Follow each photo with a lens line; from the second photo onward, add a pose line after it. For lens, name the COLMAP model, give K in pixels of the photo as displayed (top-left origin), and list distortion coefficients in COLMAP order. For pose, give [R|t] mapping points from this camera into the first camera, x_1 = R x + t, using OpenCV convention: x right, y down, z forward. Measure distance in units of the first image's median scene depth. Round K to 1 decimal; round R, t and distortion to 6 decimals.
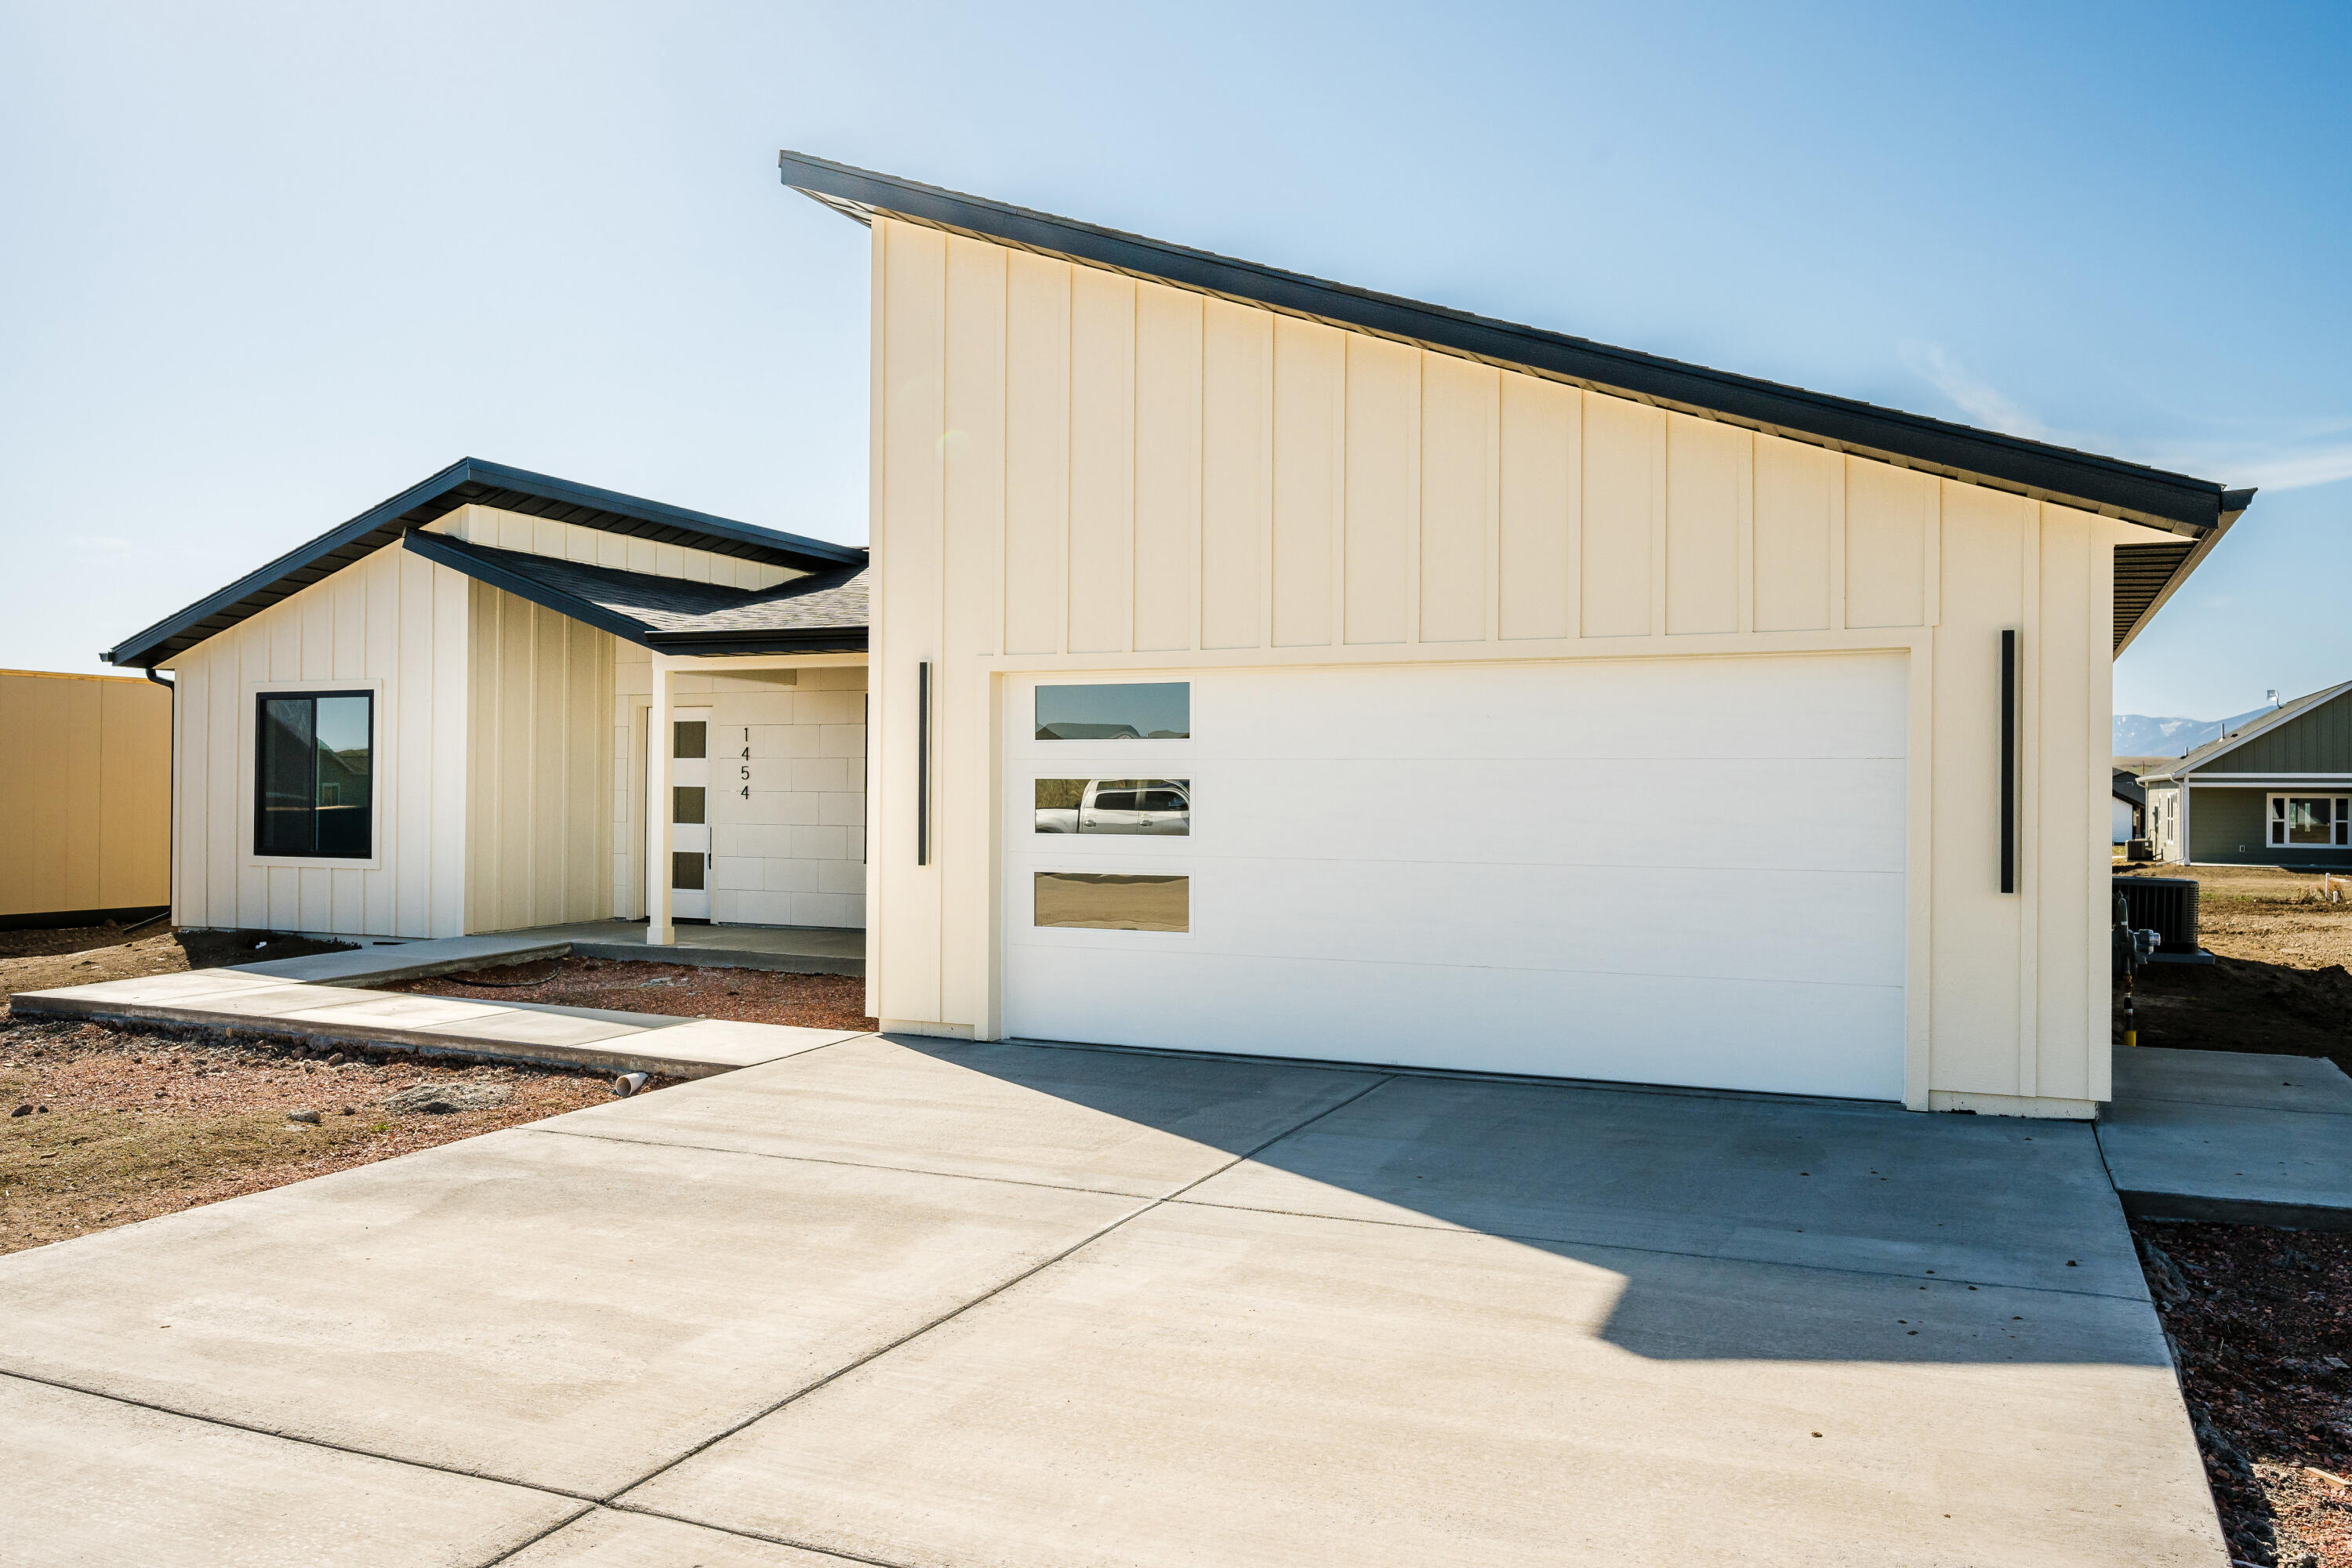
lens RADIAL K [[1773.8, 0, 1167.6], [0, 1773.8, 776.0], [0, 0, 1]] dist [-0.003723, -0.001468]
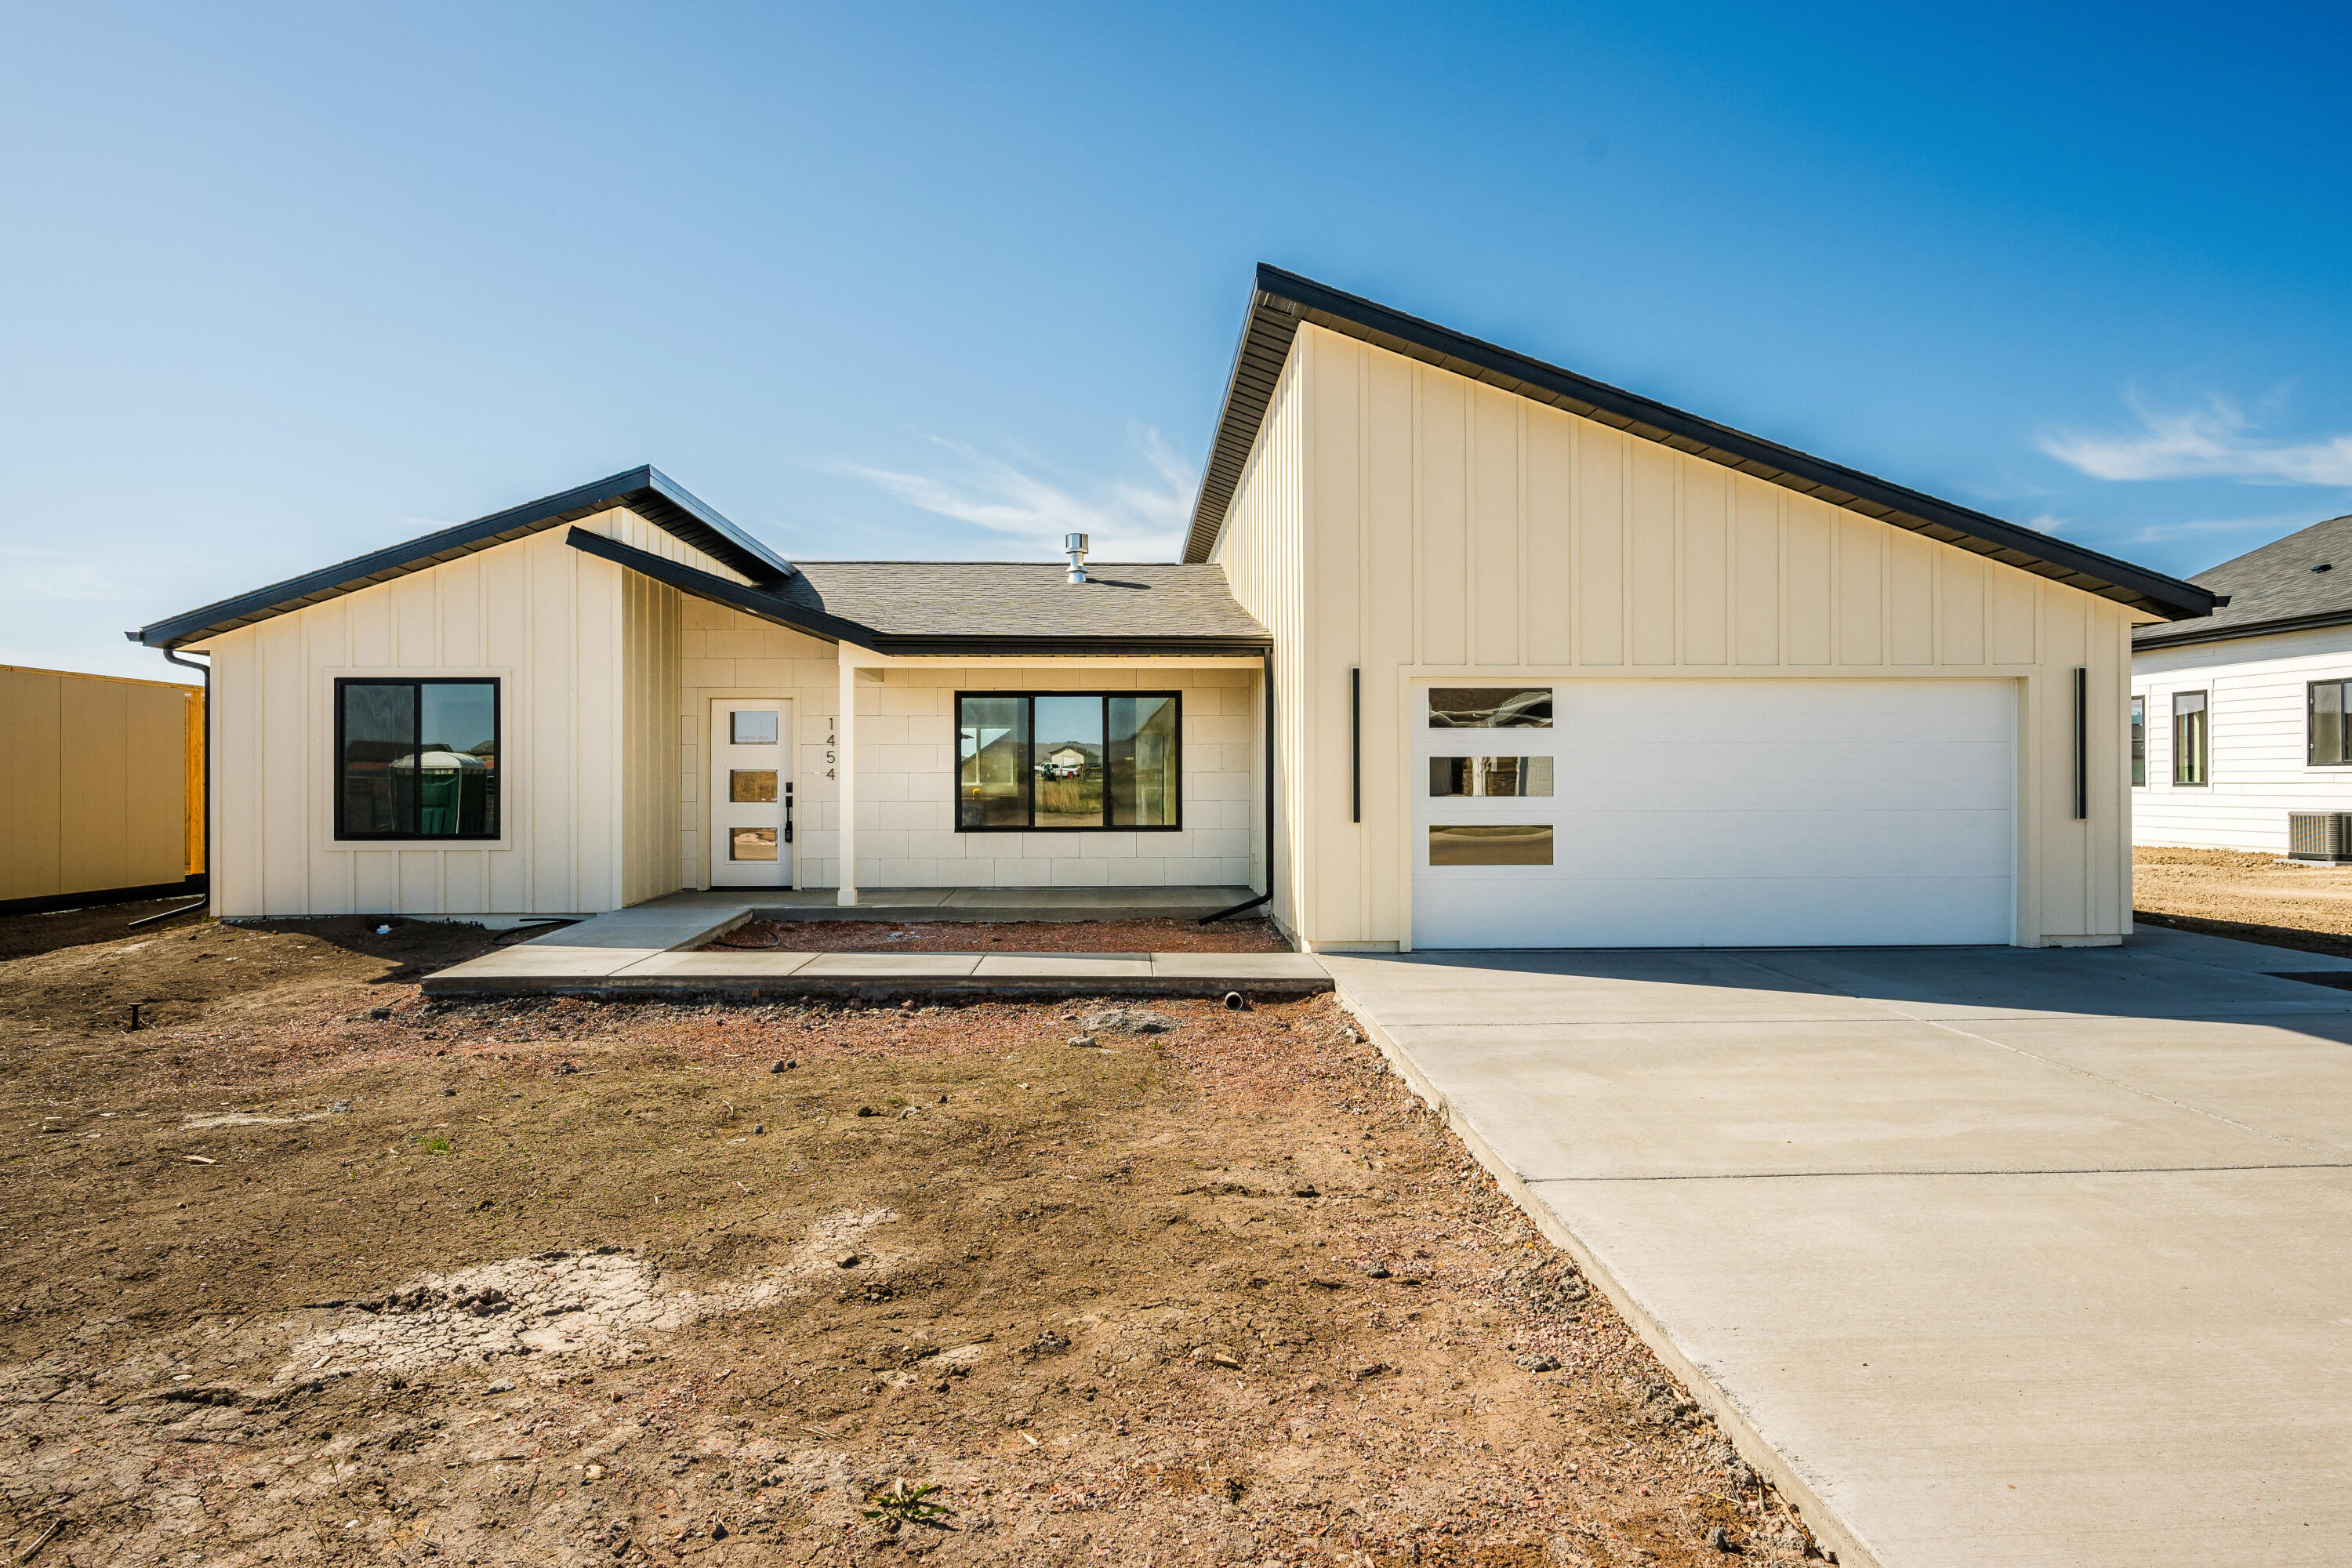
lens RADIAL K [[1455.9, 0, 1167.7], [0, 1455.9, 775.7], [0, 0, 1]] dist [-0.002052, 0.003173]
pose [[0.894621, -0.008077, 0.446753, -0.480409], [0.004843, 0.999953, 0.008380, 0.003578], [-0.446799, -0.005333, 0.894618, 0.060673]]
